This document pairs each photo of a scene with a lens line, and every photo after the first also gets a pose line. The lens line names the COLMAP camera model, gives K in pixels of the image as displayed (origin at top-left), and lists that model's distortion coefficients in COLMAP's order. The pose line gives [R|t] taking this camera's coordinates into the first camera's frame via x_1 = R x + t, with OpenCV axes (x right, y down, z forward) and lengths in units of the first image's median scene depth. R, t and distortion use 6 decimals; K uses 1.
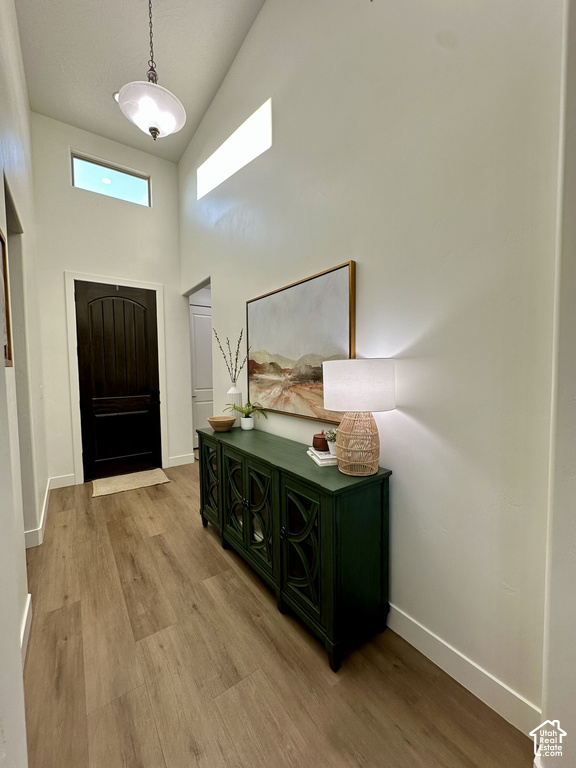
lens RADIAL K [[304.9, 0, 285.6], [0, 304.9, 386.5], [0, 0, 1]] dist [-0.001838, -0.000001]
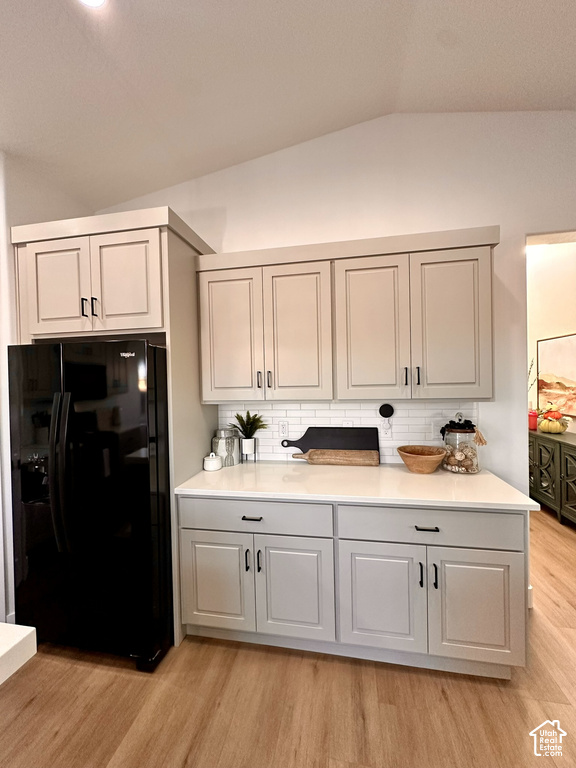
lens RADIAL K [[304.9, 0, 289.0], [0, 304.9, 383.8], [0, 0, 1]] dist [-0.001838, -0.000001]
pose [[0.697204, 0.002639, -0.716868, 0.112551], [-0.025837, 0.999436, -0.021448, -0.003780], [0.716407, 0.033476, 0.696879, -1.056708]]
